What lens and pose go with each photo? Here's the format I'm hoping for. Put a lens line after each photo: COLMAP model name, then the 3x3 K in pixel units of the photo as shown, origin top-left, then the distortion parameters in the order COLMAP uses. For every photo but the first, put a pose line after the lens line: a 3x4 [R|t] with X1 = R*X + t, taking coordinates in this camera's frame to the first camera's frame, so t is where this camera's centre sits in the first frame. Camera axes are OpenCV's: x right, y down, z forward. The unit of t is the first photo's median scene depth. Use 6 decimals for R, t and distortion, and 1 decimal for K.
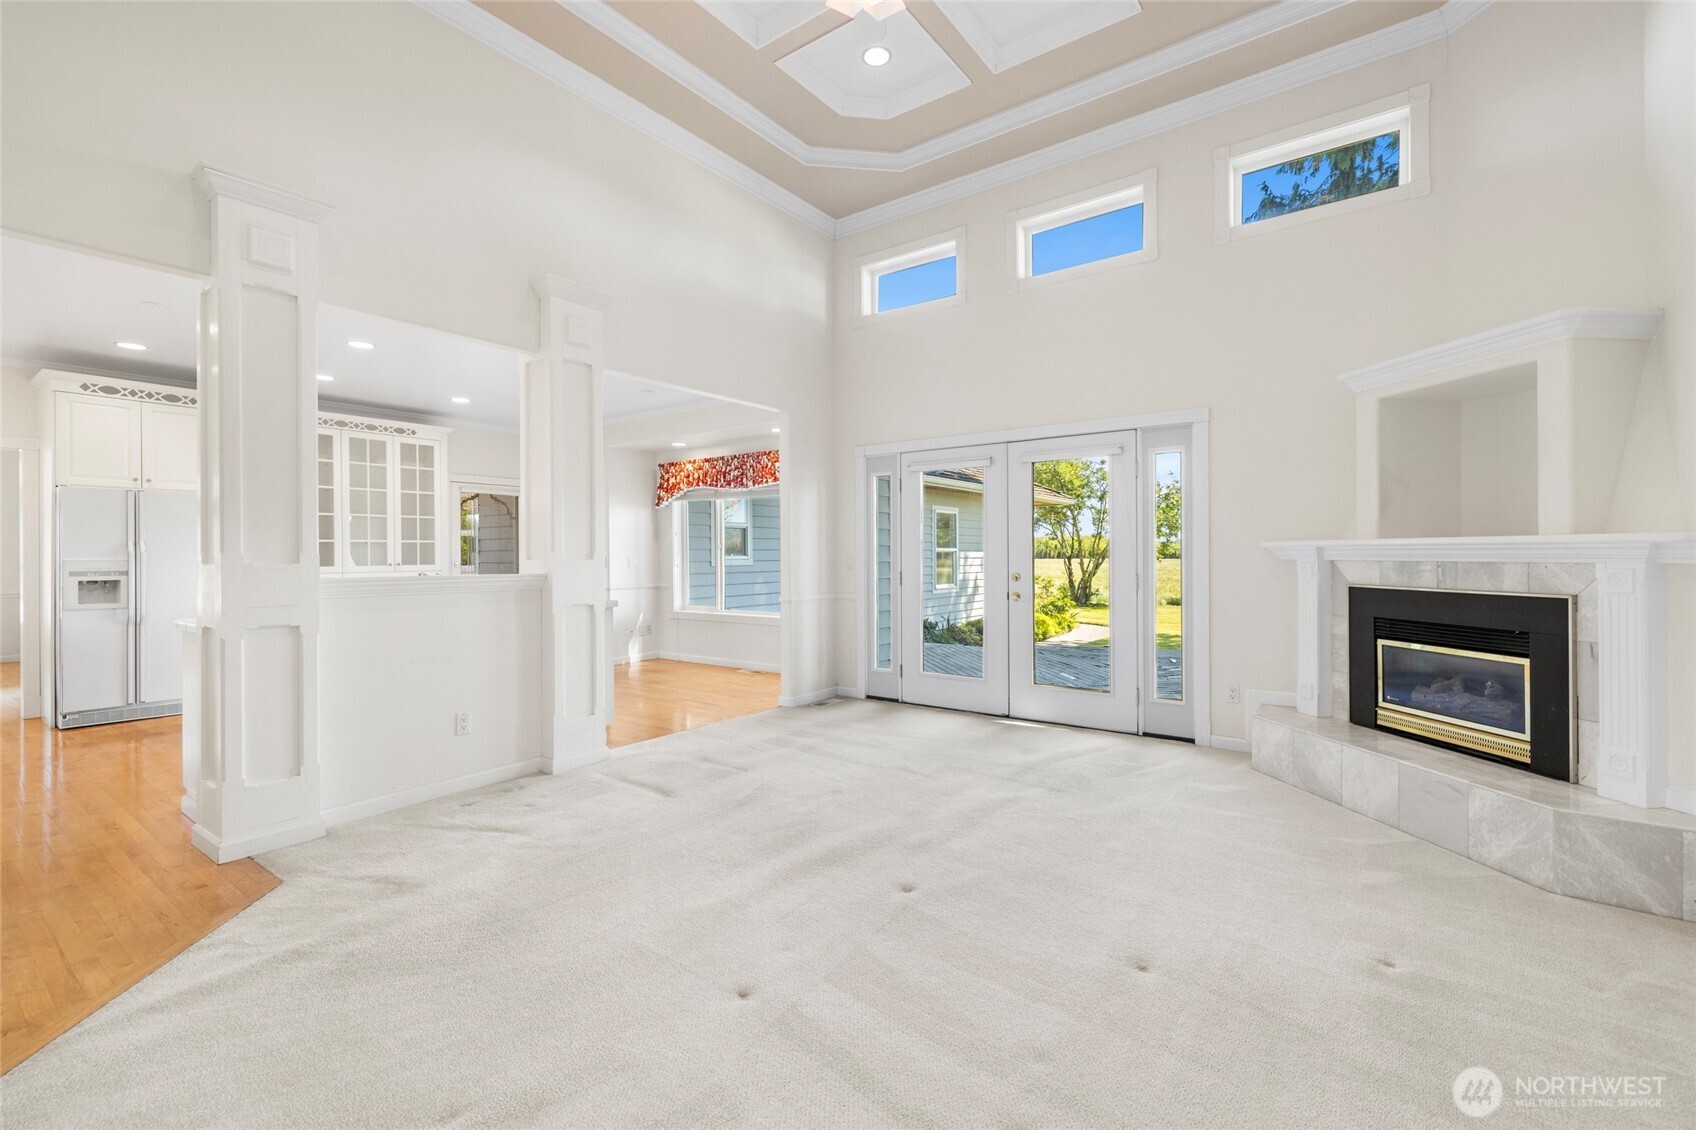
lens RADIAL K [[721.8, 0, 827.1], [0, 721.8, 559.6], [0, 0, 1]] dist [-0.000629, -0.000159]
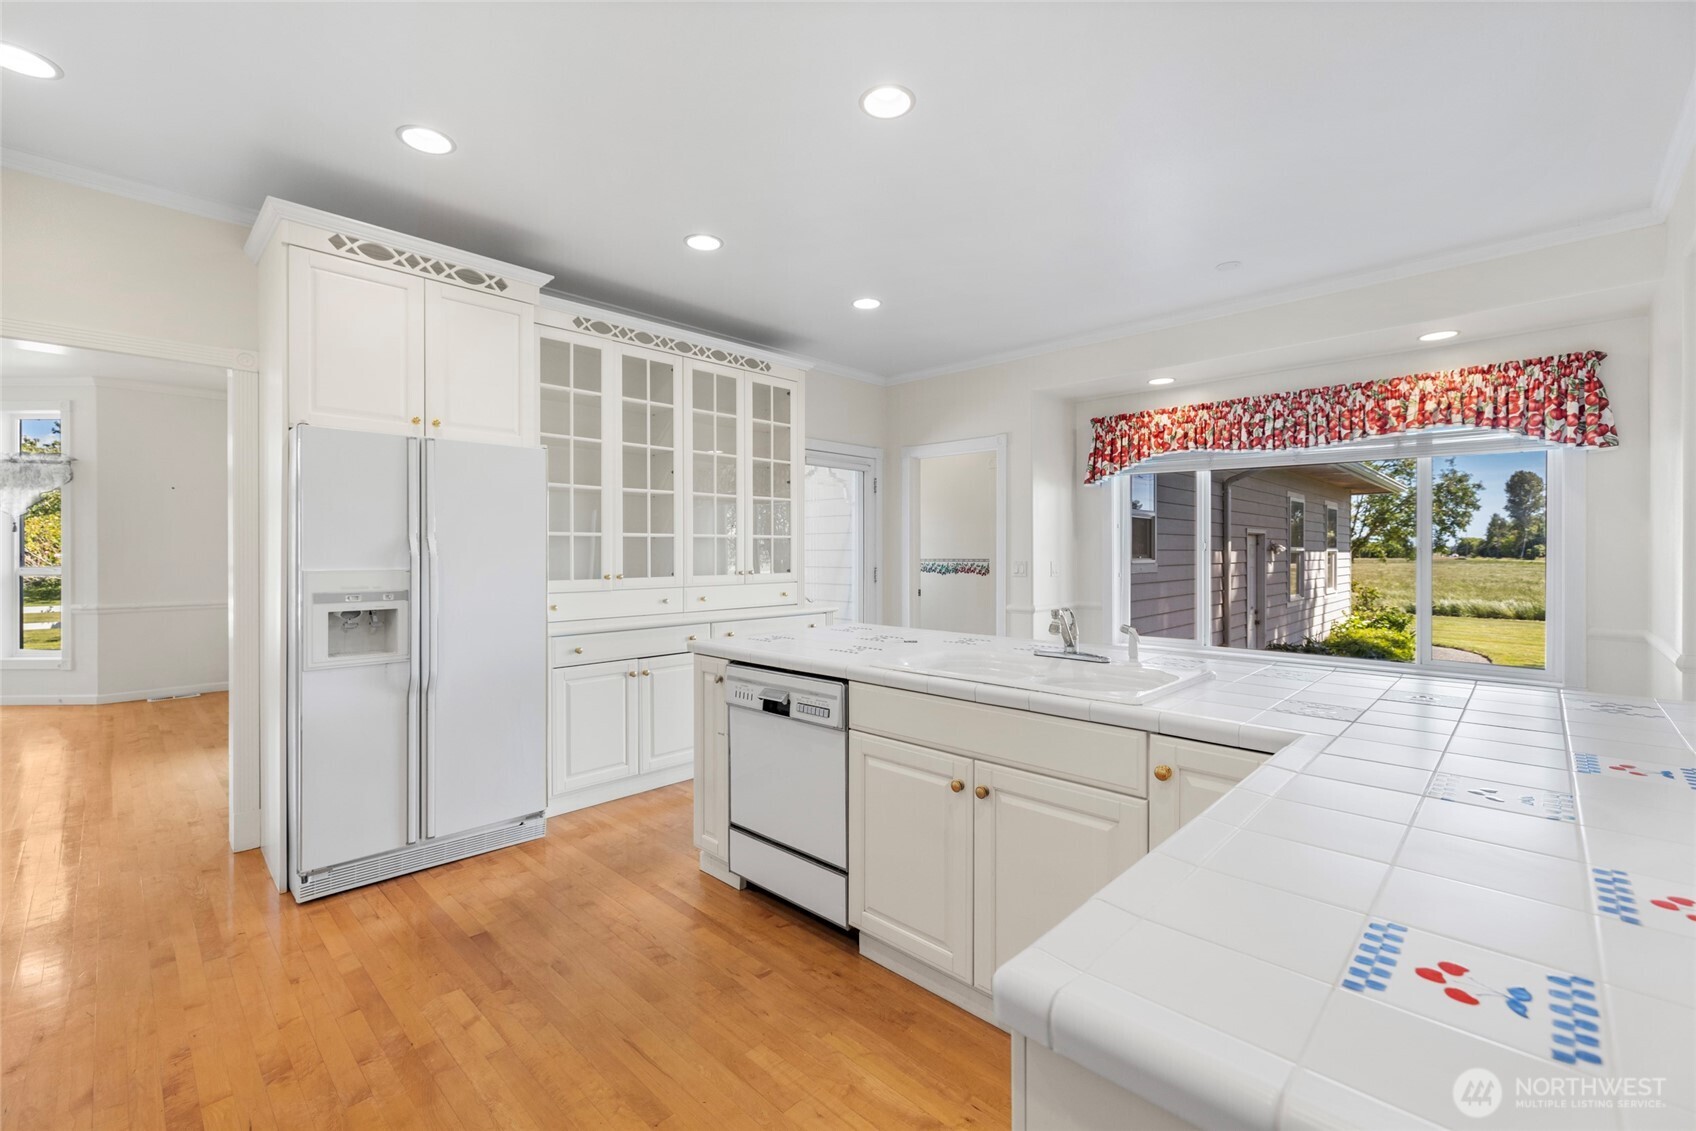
lens RADIAL K [[721.8, 0, 847.8], [0, 721.8, 559.0], [0, 0, 1]] dist [-0.000629, -0.000159]
pose [[0.991191, 0.006347, -0.132287, -0.579915], [-0.005828, 0.999974, 0.004310, -0.011782], [0.132311, -0.003501, 0.991202, 0.518568]]
